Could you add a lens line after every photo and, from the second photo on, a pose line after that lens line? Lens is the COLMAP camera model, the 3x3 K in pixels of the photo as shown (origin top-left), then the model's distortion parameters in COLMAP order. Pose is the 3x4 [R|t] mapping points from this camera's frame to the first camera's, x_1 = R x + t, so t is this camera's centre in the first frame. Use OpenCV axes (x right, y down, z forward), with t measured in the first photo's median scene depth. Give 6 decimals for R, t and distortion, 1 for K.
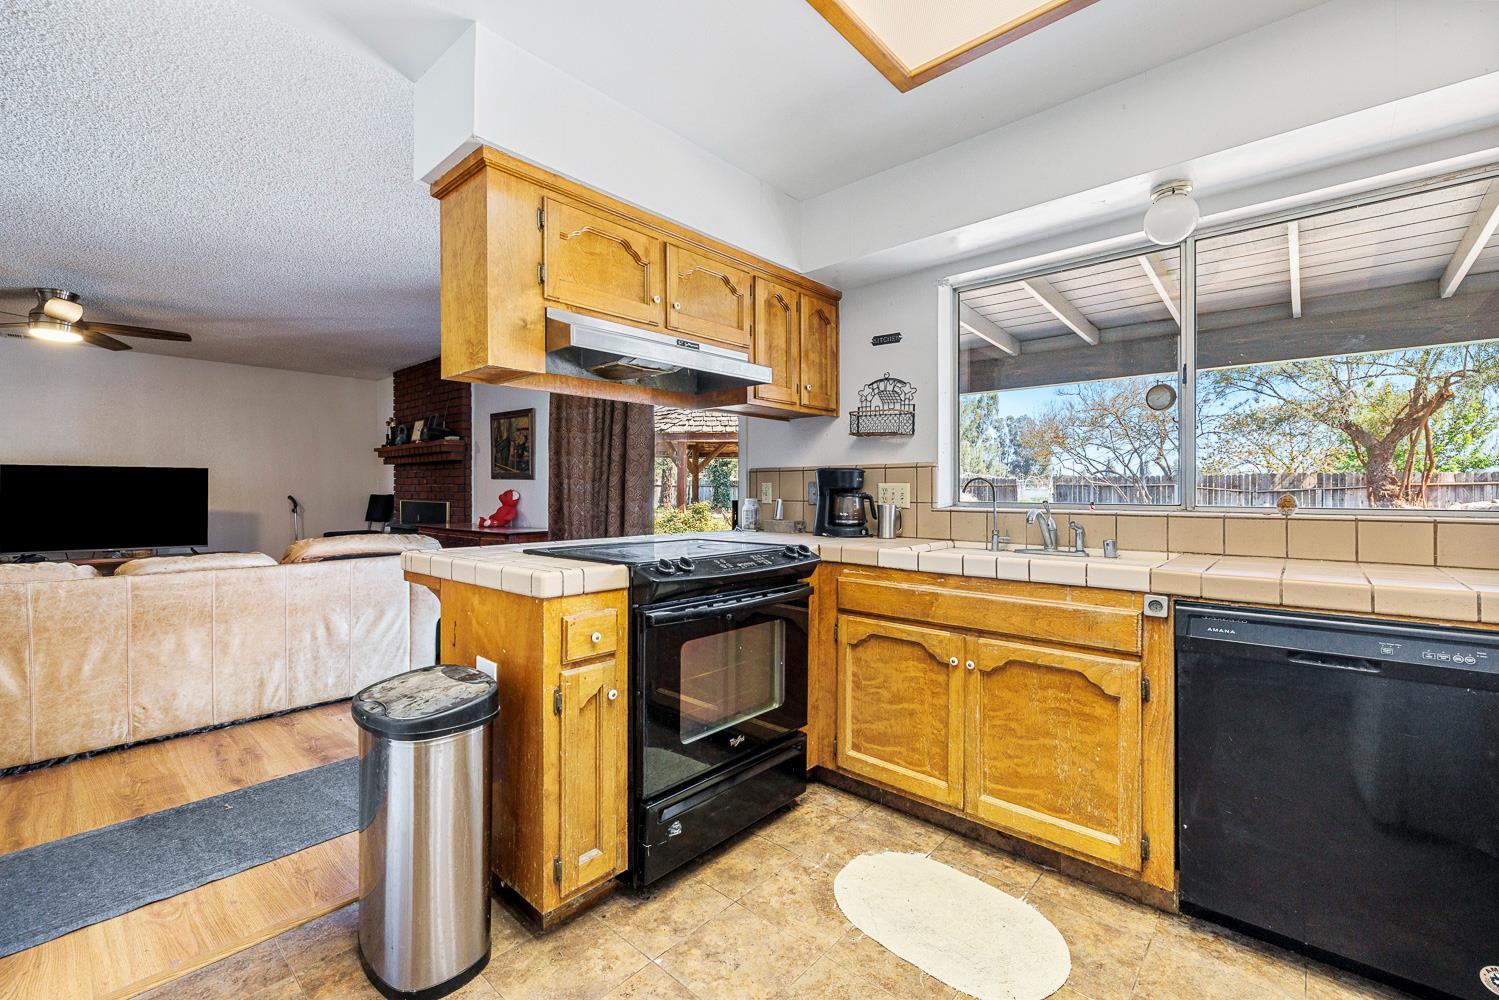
lens RADIAL K [[638.7, 0, 745.9], [0, 638.7, 489.9], [0, 0, 1]] dist [0.007880, 0.000088]
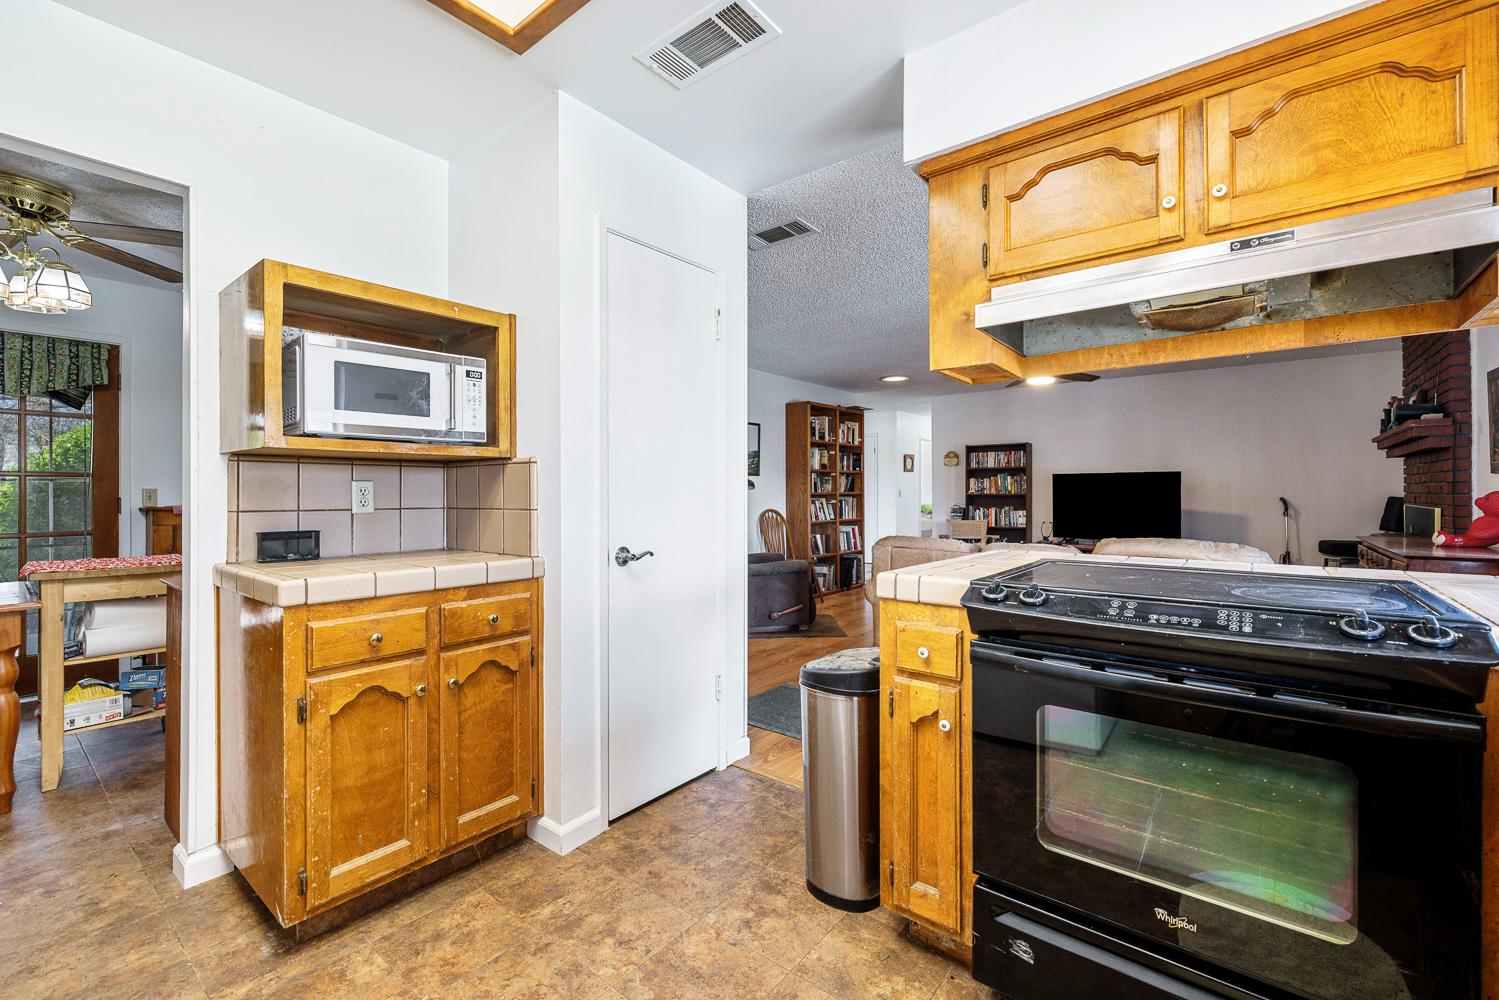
lens RADIAL K [[645.5, 0, 743.1], [0, 645.5, 487.1], [0, 0, 1]] dist [0.000061, 0.000038]
pose [[0.059815, -0.008536, -0.998173, 0.504257], [0.002790, 0.999961, -0.008385, 0.000985], [0.998206, -0.002283, 0.059837, 0.518355]]
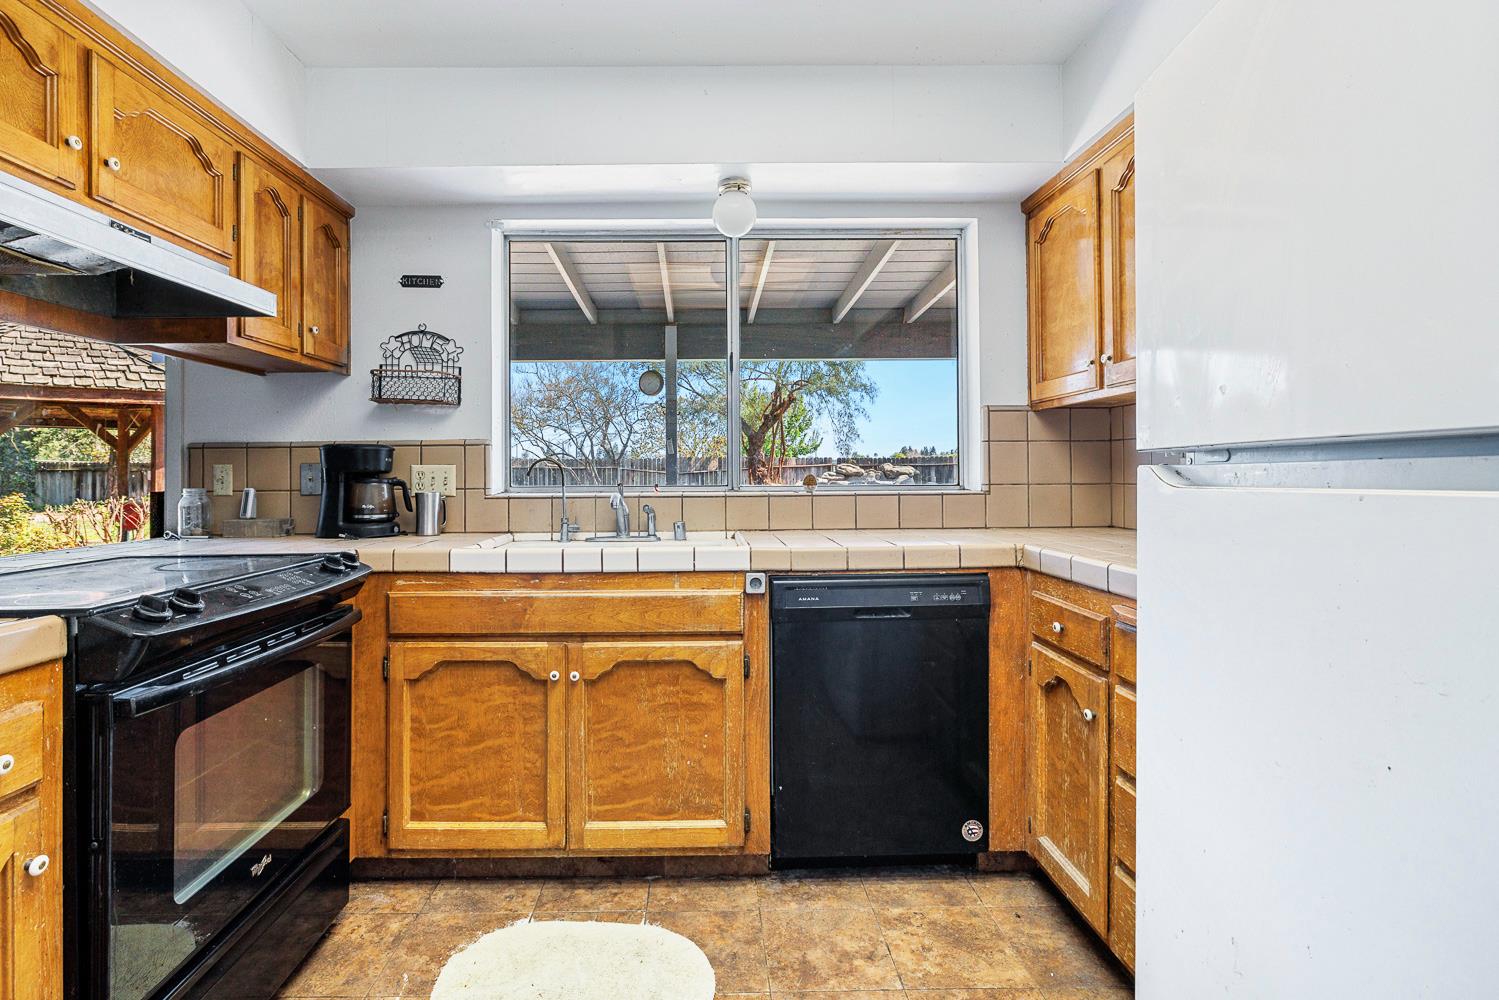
lens RADIAL K [[725.2, 0, 709.9], [0, 725.2, 466.6], [0, 0, 1]] dist [-0.003486, 0.001256]
pose [[0.738029, -0.001222, 0.674768, -0.155161], [0.007831, 0.999947, -0.006755, 0.000319], [-0.674724, 0.010269, 0.737999, 0.141176]]
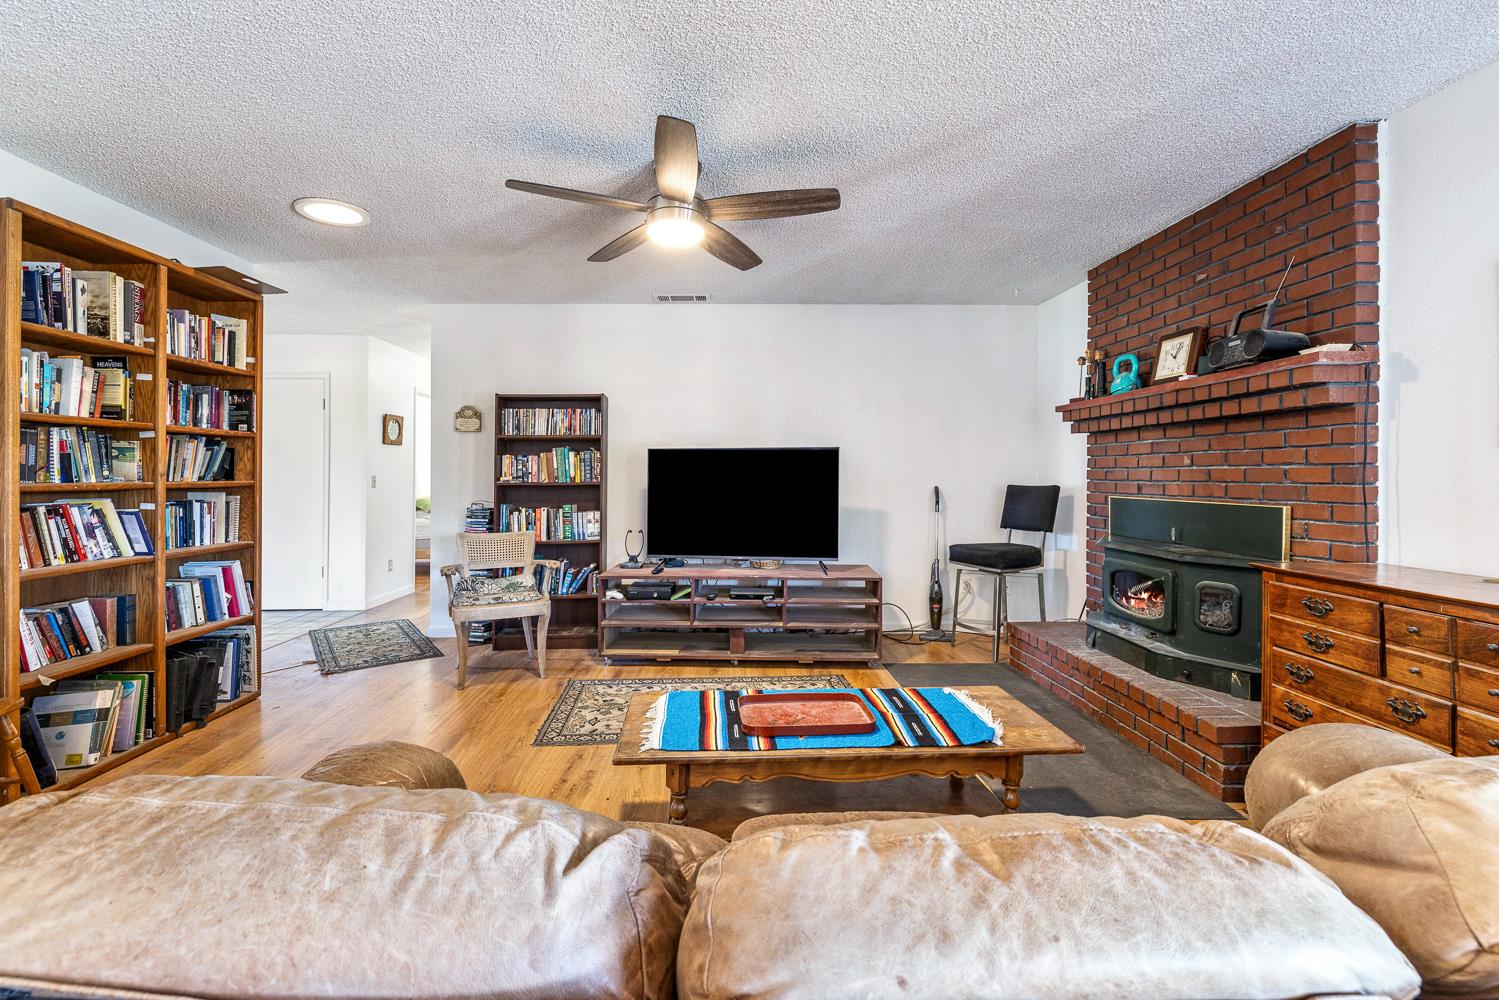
lens RADIAL K [[647.2, 0, 730.0], [0, 647.2, 469.0], [0, 0, 1]] dist [0.002096, 0.000176]
pose [[0.687922, -0.010626, -0.725707, -1.075387], [0.003892, 0.999932, -0.010951, -0.006365], [0.725774, 0.004709, 0.687917, 1.131182]]
